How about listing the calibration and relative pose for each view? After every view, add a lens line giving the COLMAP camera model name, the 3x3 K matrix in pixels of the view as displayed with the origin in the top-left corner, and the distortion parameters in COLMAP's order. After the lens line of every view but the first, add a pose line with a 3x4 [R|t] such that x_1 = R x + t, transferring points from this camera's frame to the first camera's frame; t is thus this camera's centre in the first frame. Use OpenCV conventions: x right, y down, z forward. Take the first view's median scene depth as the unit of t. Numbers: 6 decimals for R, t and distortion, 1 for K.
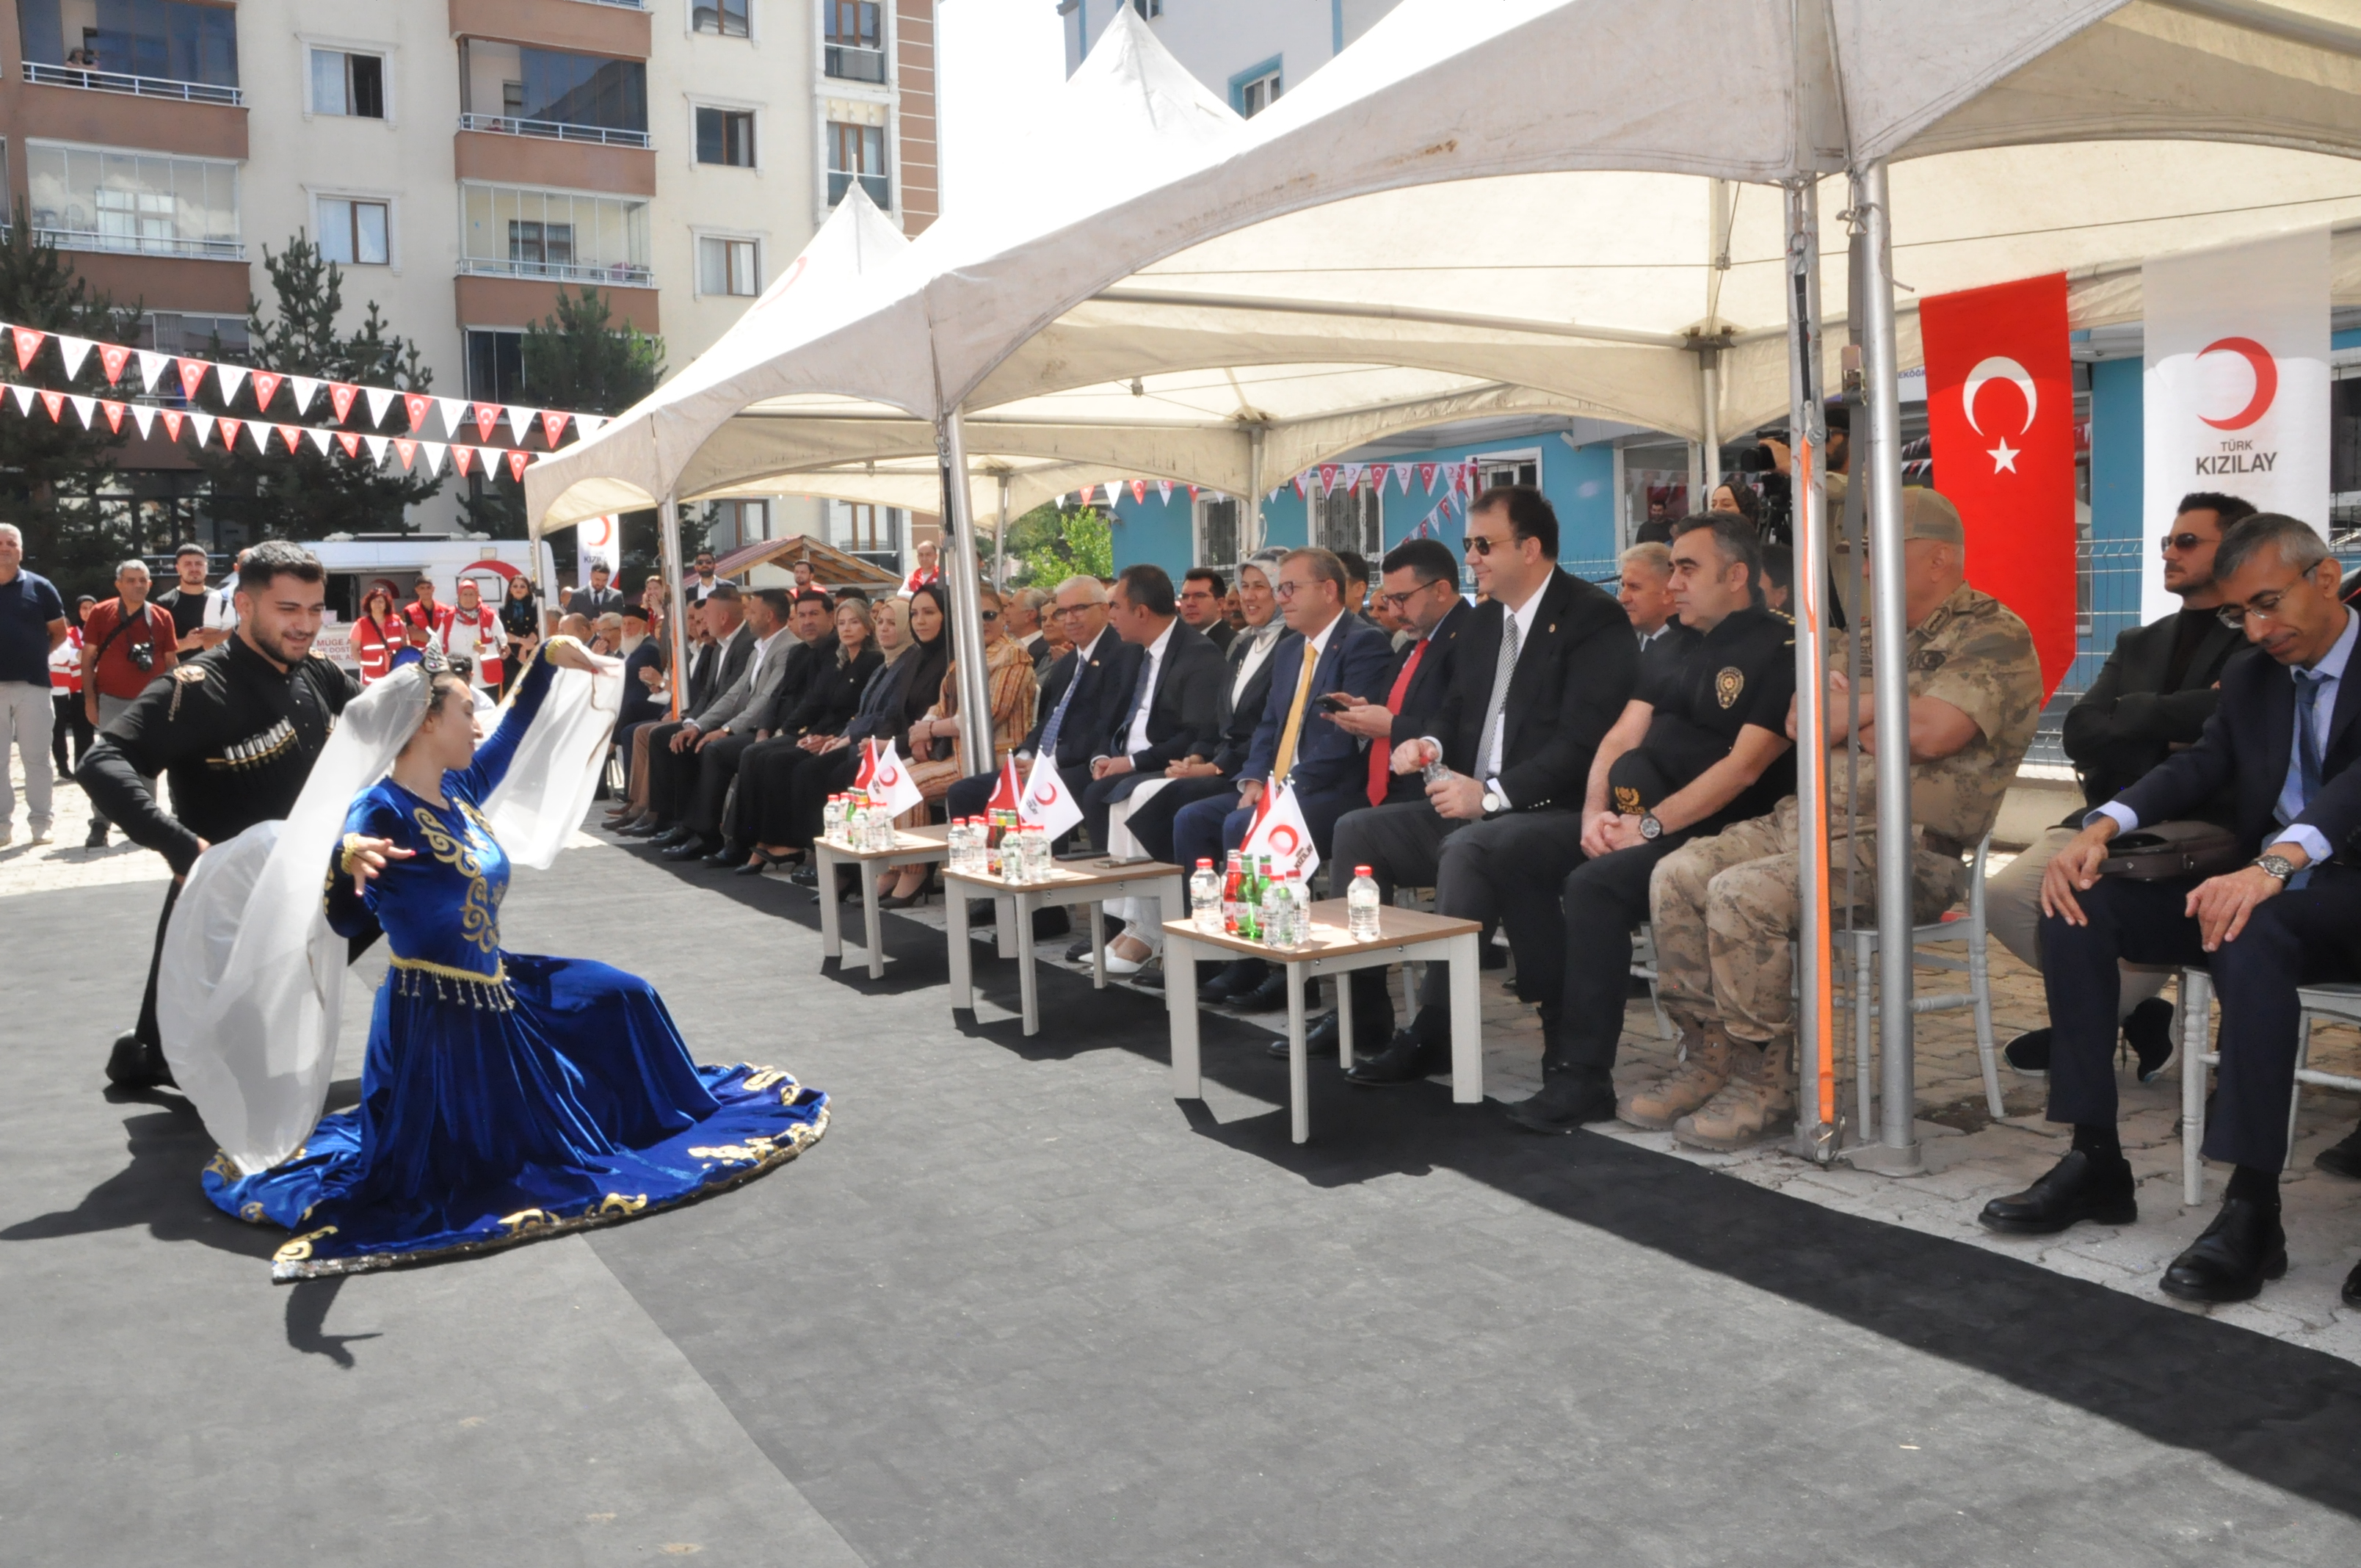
lens RADIAL K [[1851.1, 0, 1184.1], [0, 1851.1, 816.6], [0, 0, 1]] dist [-0.151198, 0.102653]
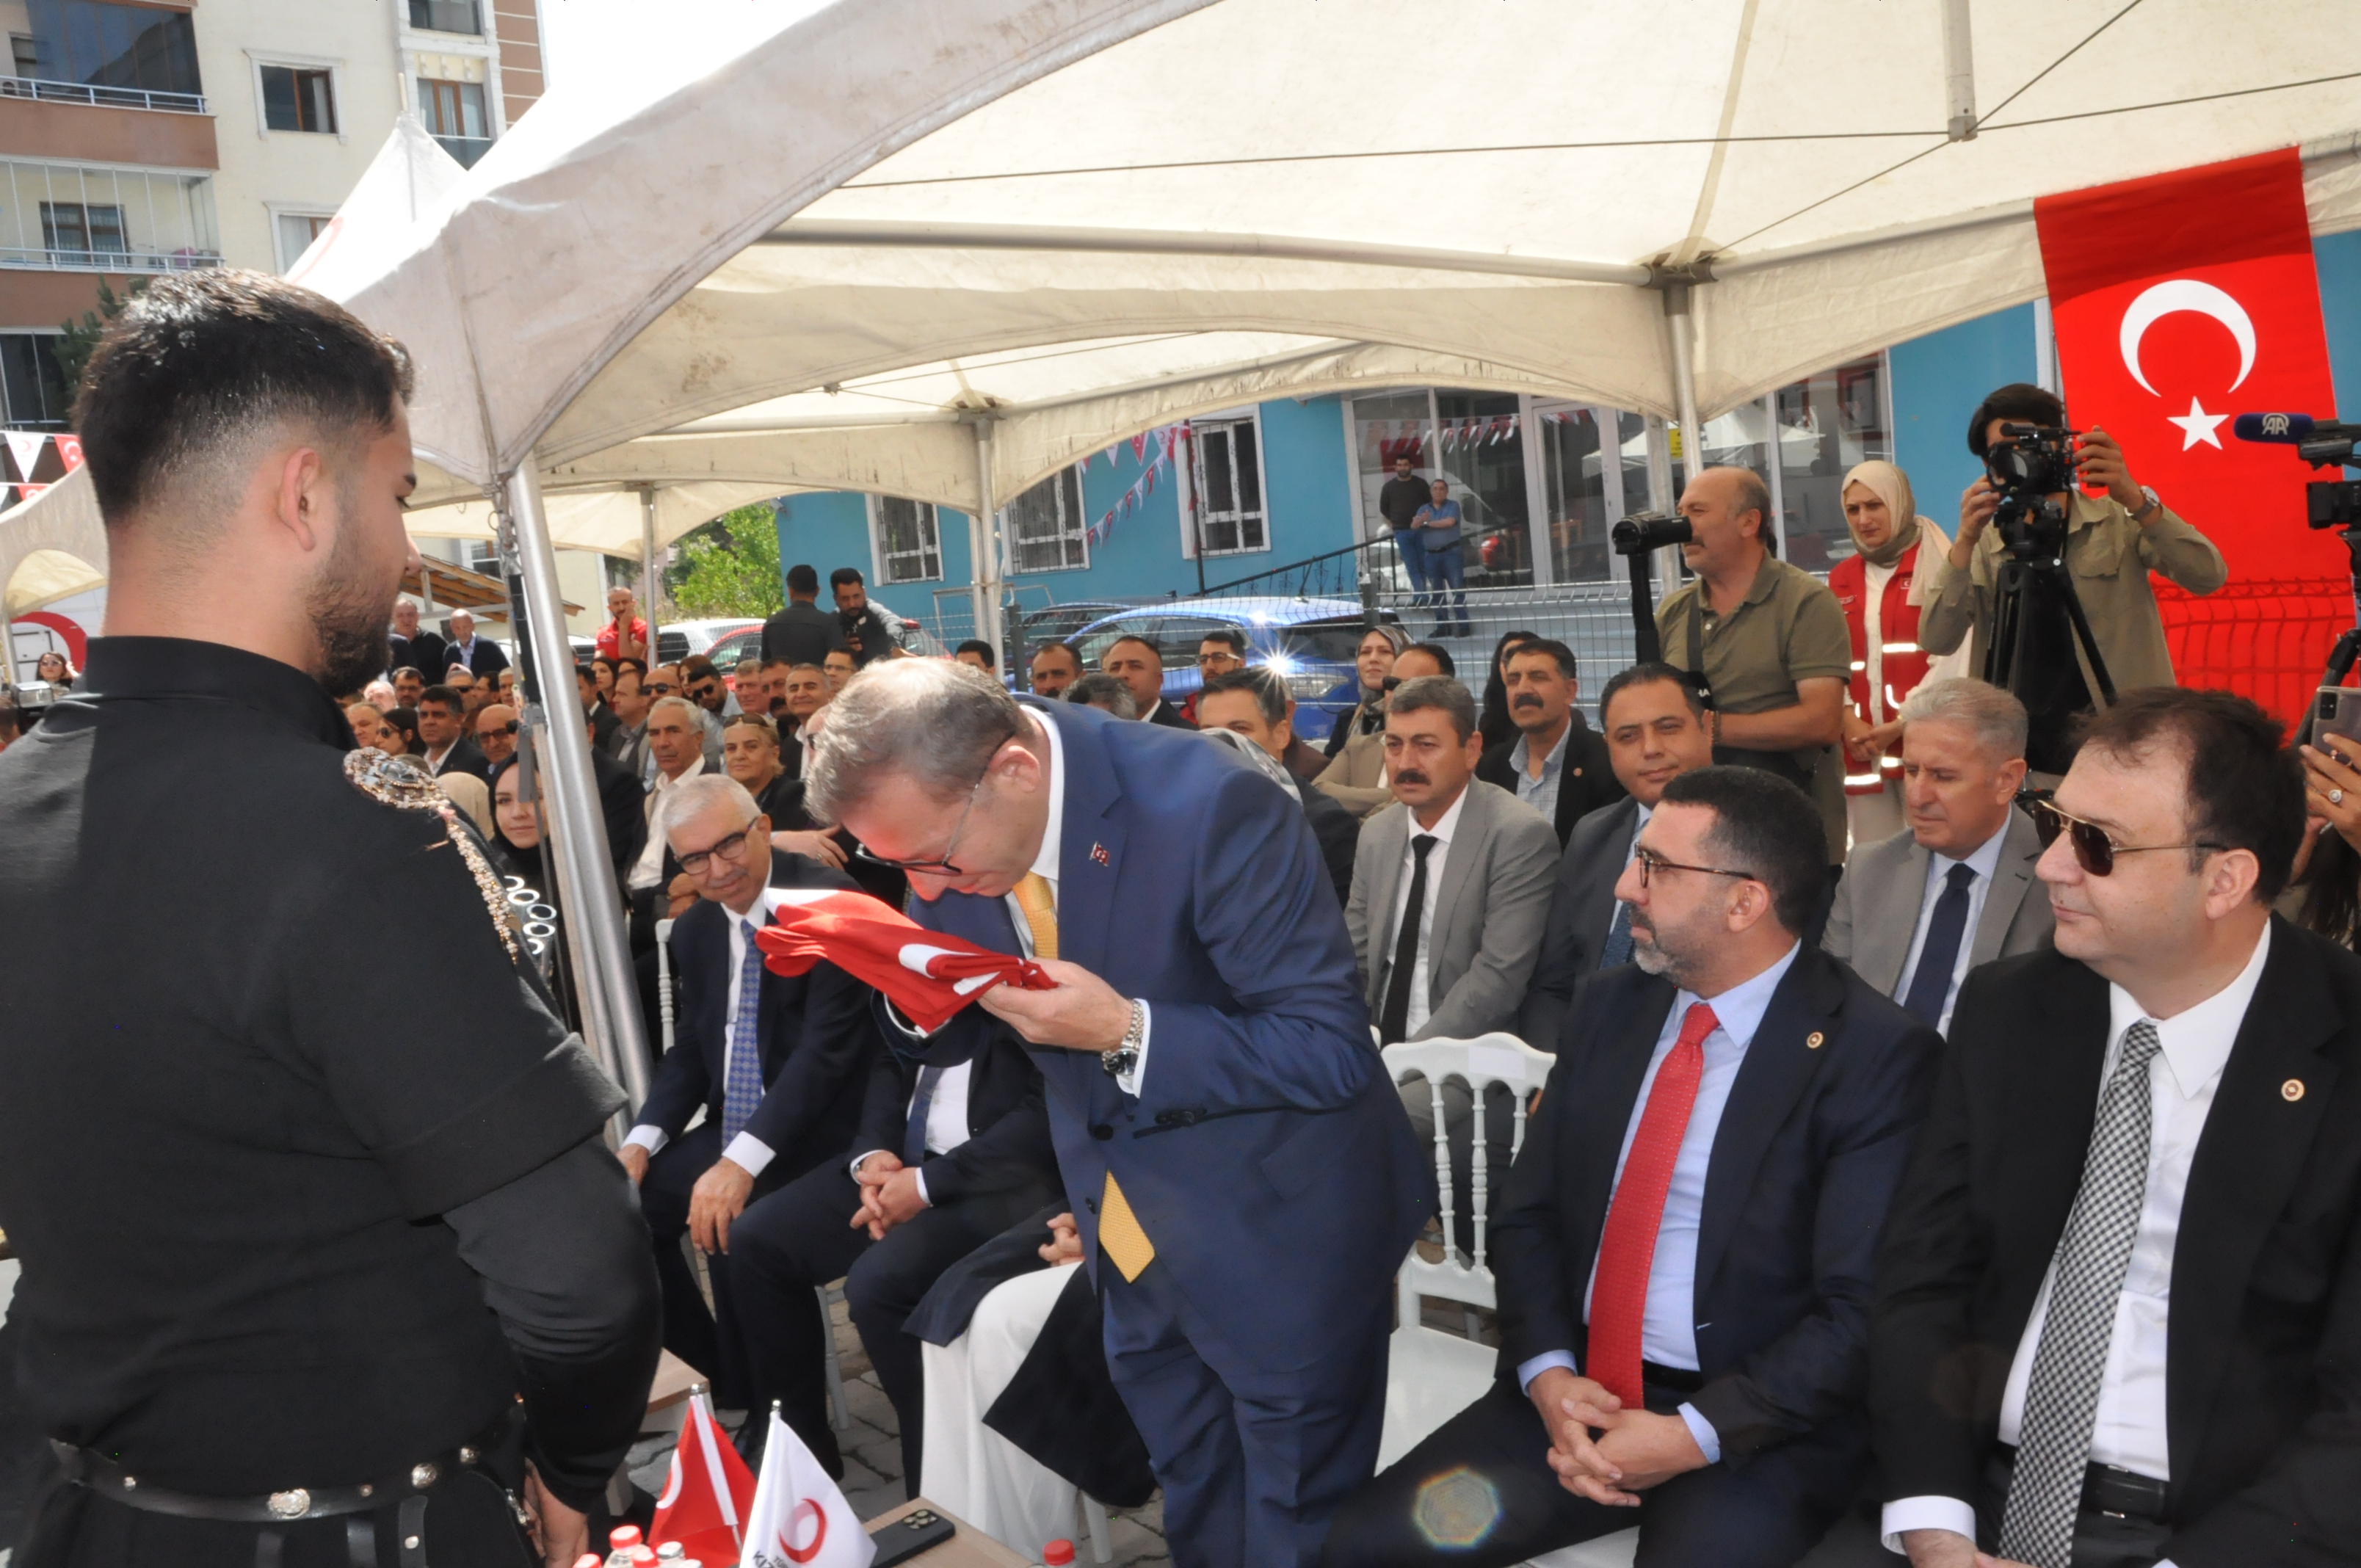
lens RADIAL K [[1836.4, 0, 1194.8], [0, 1836.4, 804.1], [0, 0, 1]] dist [-0.157579, 0.106298]
pose [[0.980469, -0.088502, 0.175635, -0.021072], [0.084970, 0.996003, 0.027545, -0.074540], [-0.177371, -0.012084, 0.984070, 0.279320]]
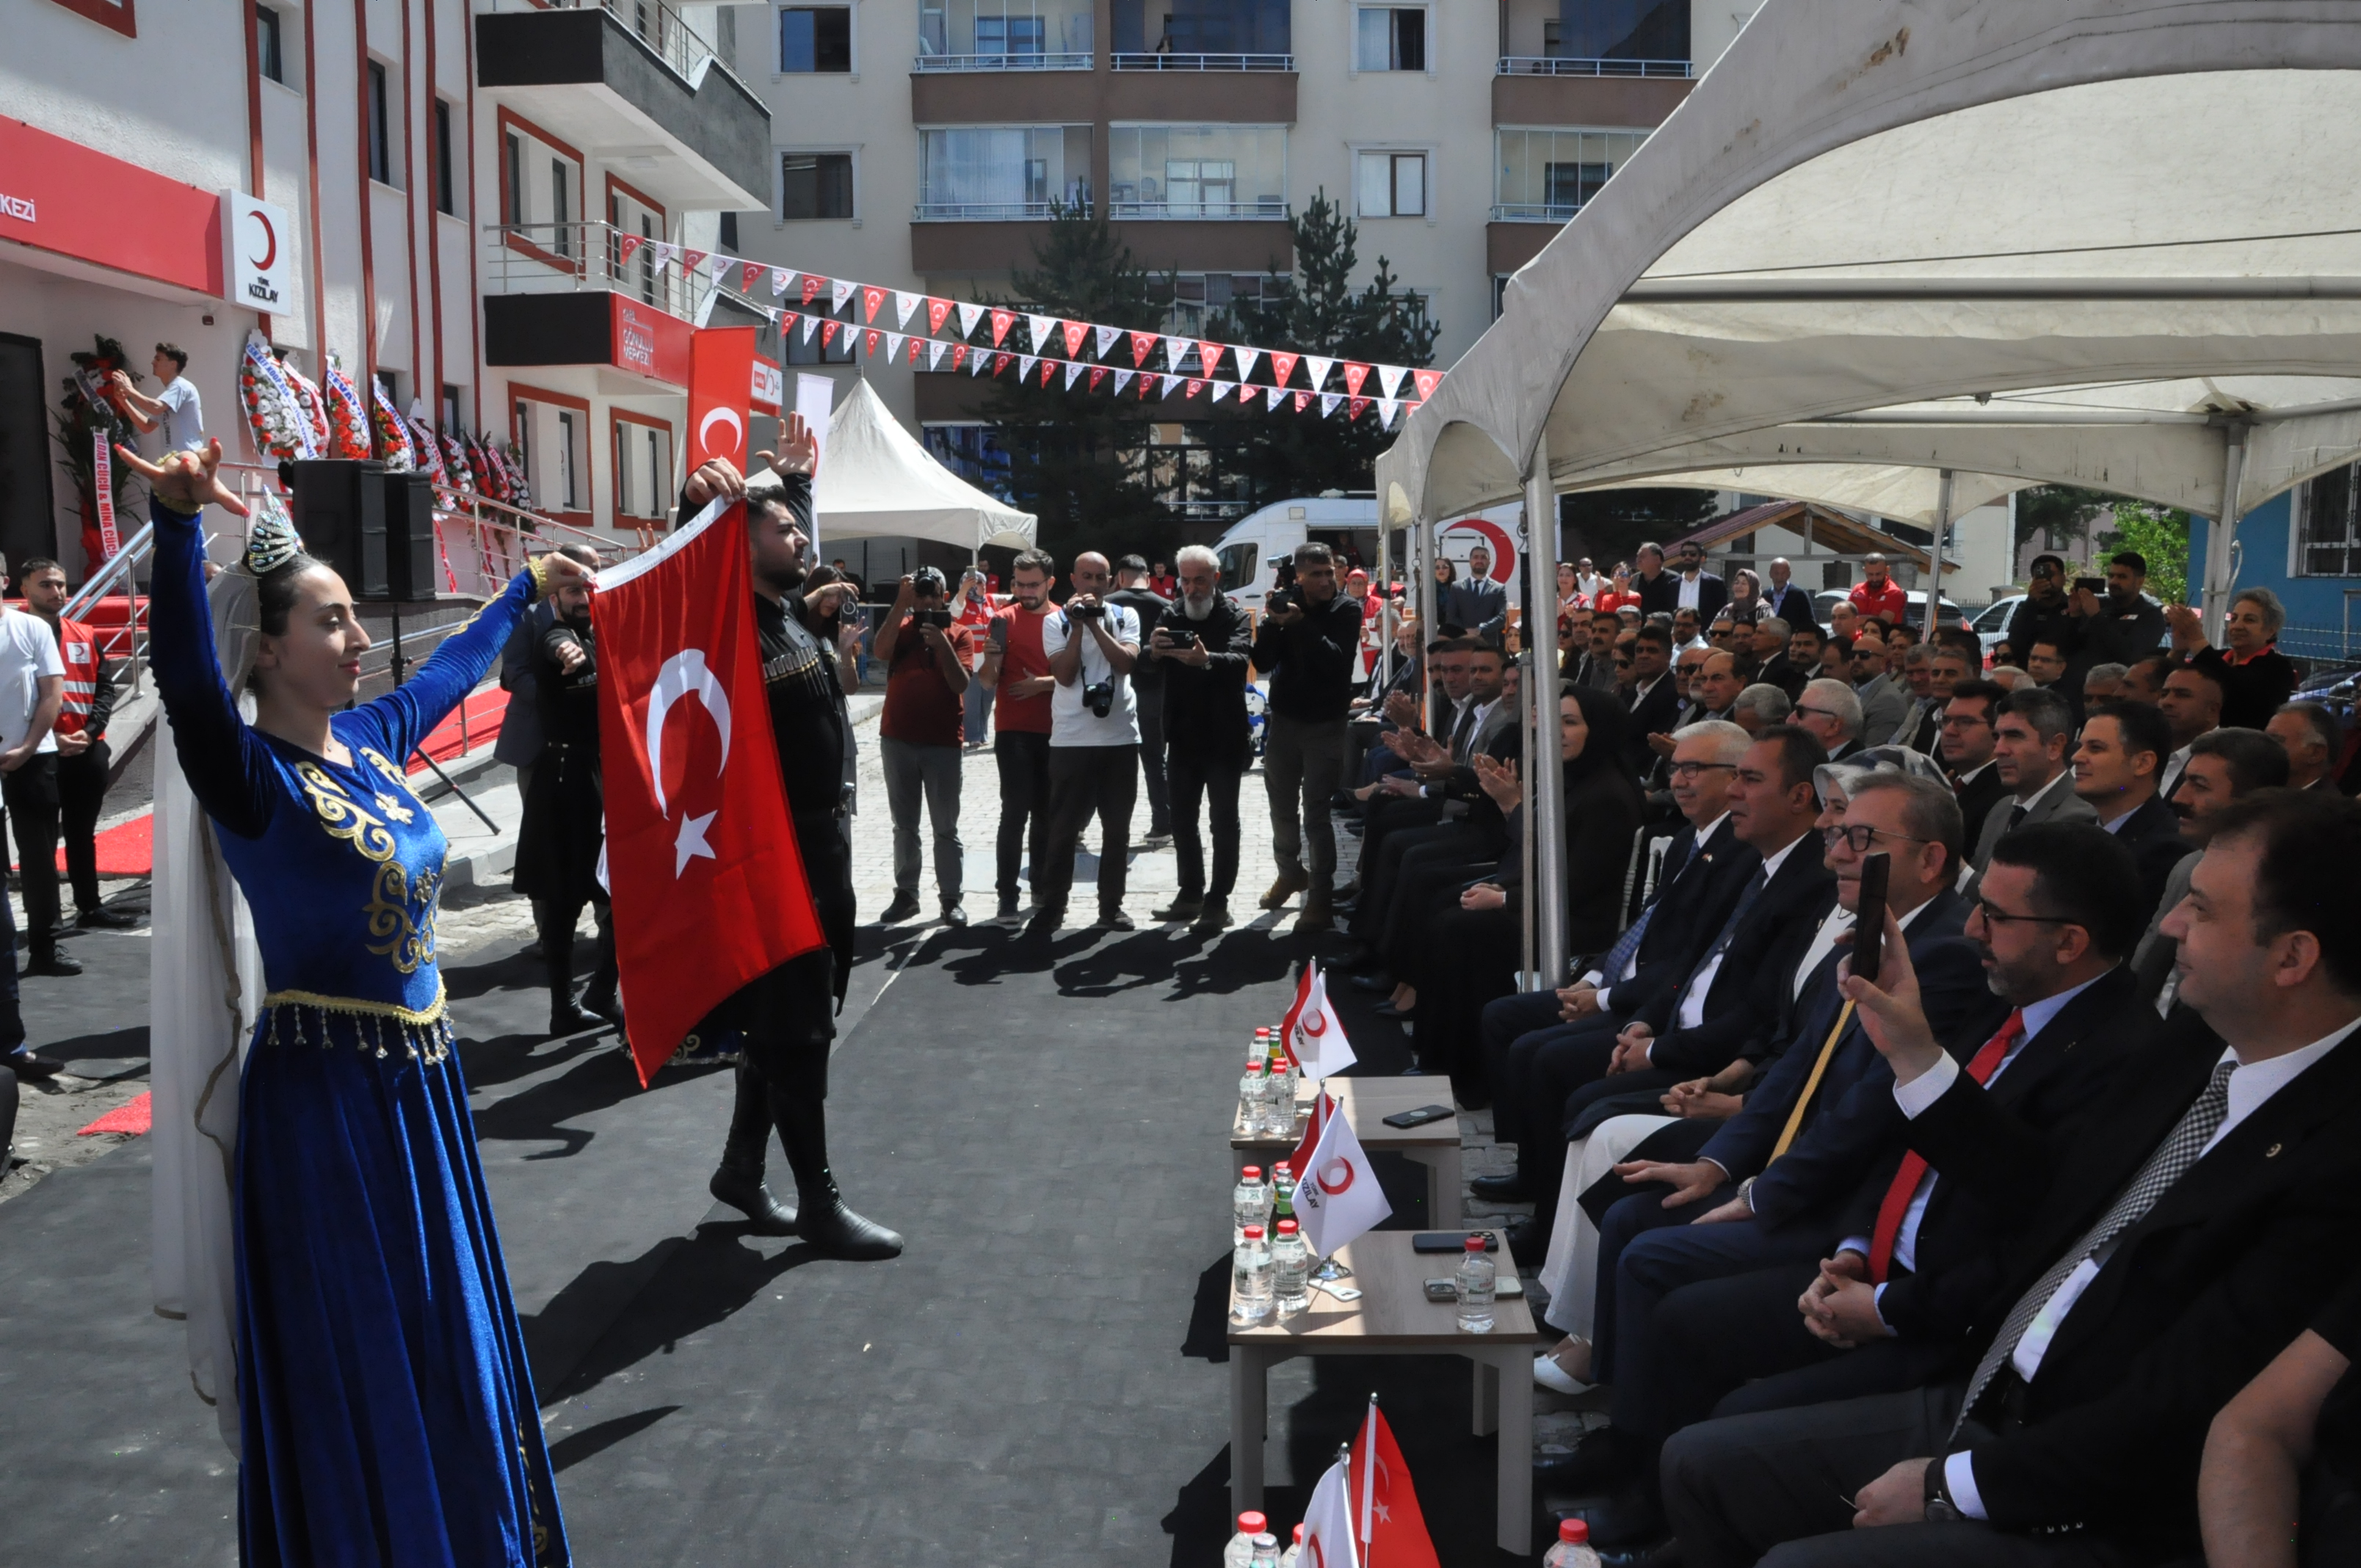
lens RADIAL K [[1851.1, 0, 1184.1], [0, 1851.1, 816.6], [0, 0, 1]] dist [-0.151198, 0.102653]
pose [[0.835325, 0.092904, -0.541850, 0.092688], [-0.072101, 0.995618, 0.059554, -0.074140], [0.545008, -0.010679, 0.838363, 0.204425]]
